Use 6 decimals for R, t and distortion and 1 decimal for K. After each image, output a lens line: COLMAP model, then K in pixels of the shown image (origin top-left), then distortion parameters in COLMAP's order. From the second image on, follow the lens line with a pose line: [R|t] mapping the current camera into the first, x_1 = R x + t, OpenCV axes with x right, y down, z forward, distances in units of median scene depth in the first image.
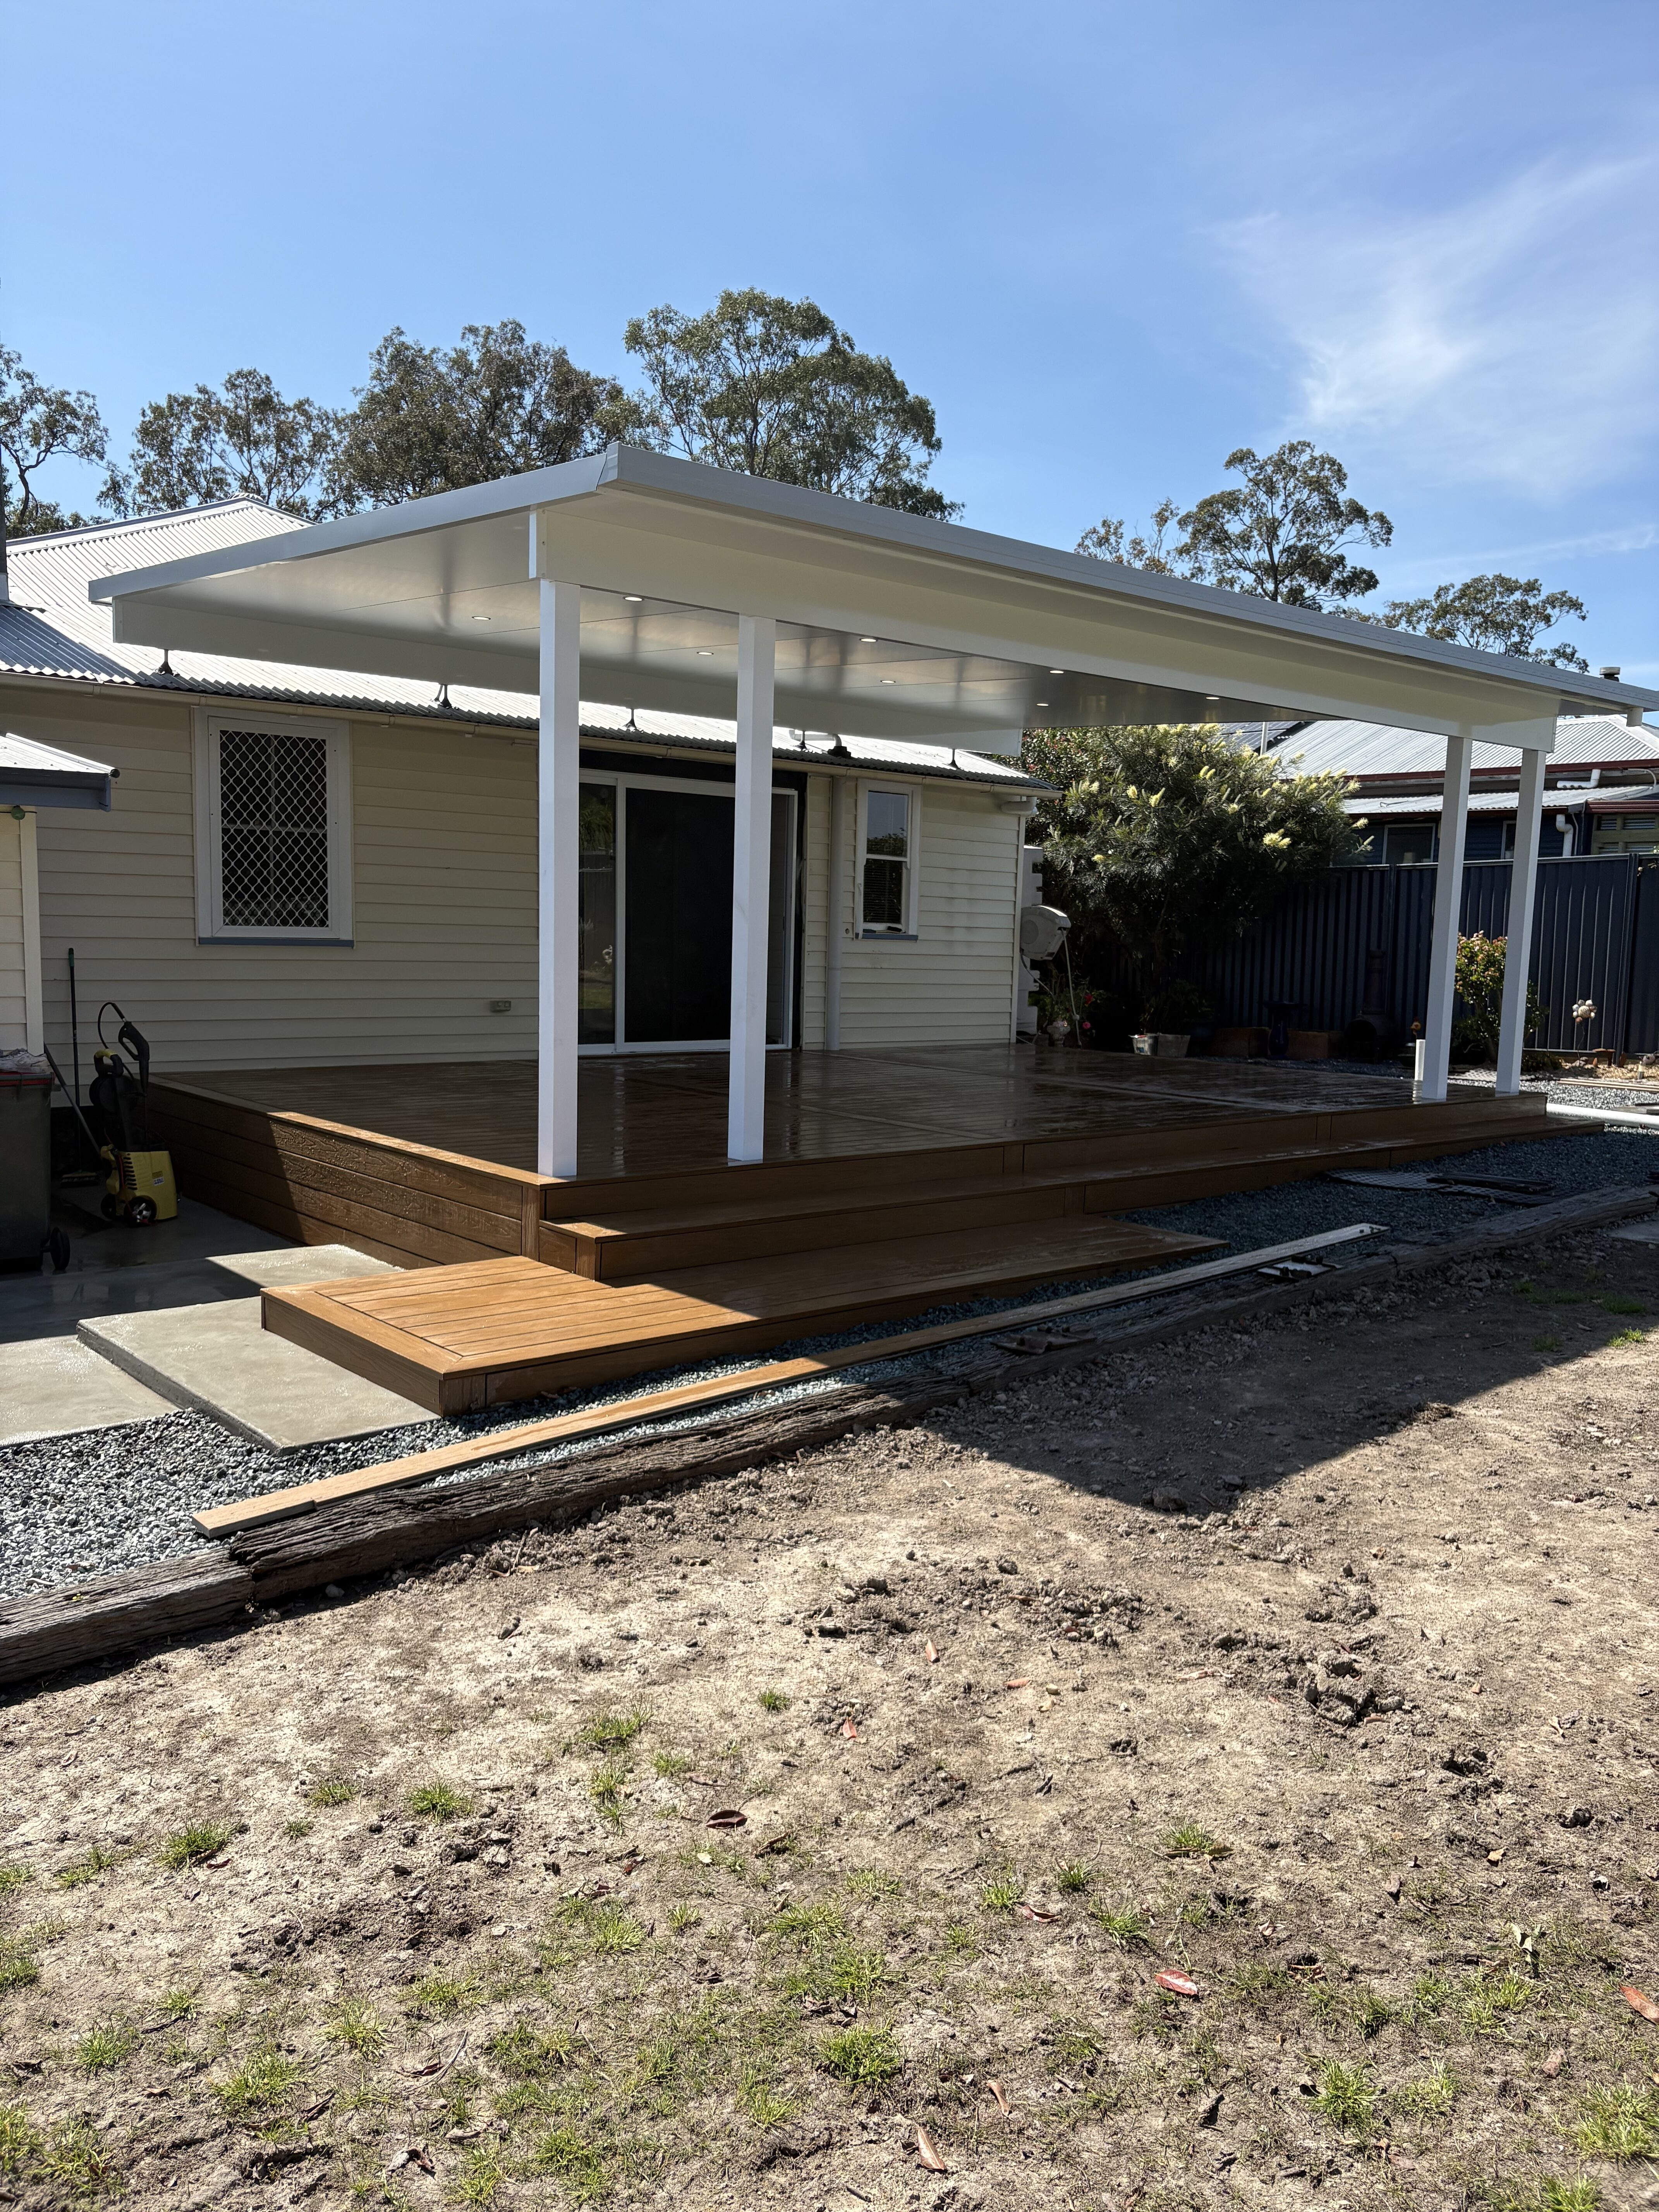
lens RADIAL K [[1665.8, 0, 790.1], [0, 1665.8, 1107.3], [0, 0, 1]] dist [0.015841, 0.002641]
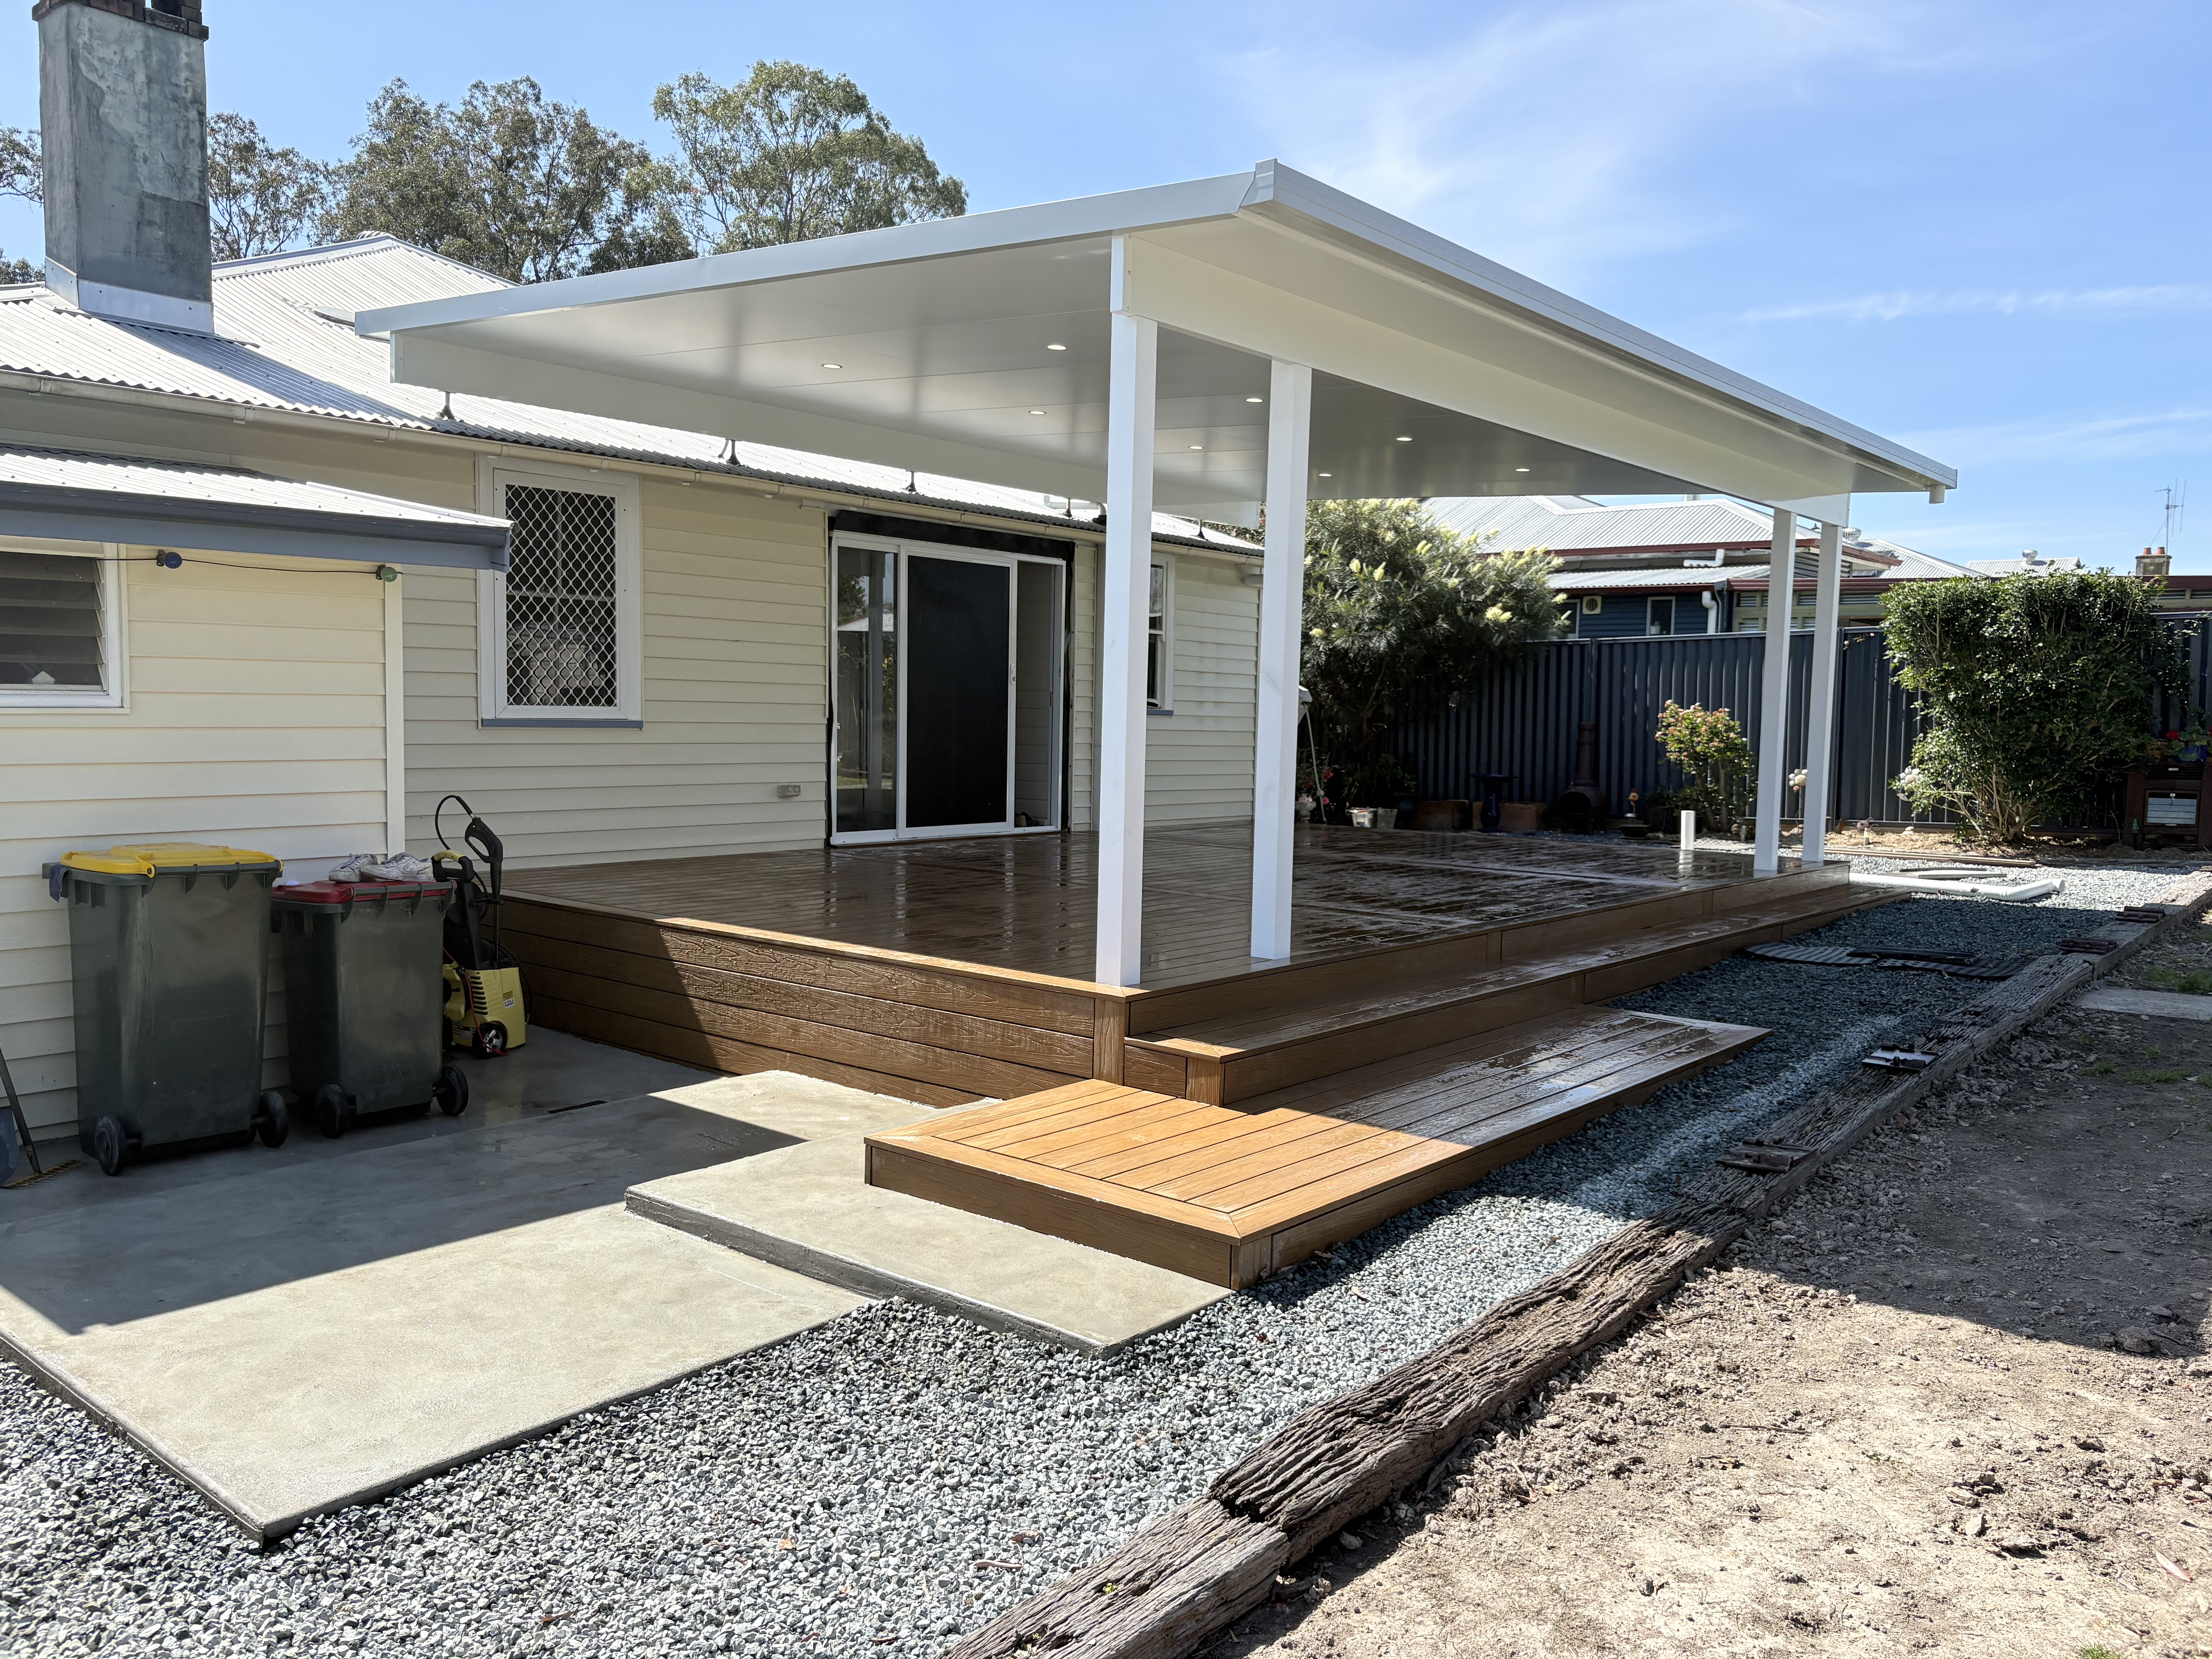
lens RADIAL K [[1665.9, 0, 1078.6], [0, 1665.9, 813.0], [0, 0, 1]] dist [0.047984, -0.056489]
pose [[0.985253, -0.017304, 0.170224, -0.129907], [0.024473, 0.998896, -0.040104, -0.006295], [-0.169342, 0.043679, 0.984589, 0.055842]]
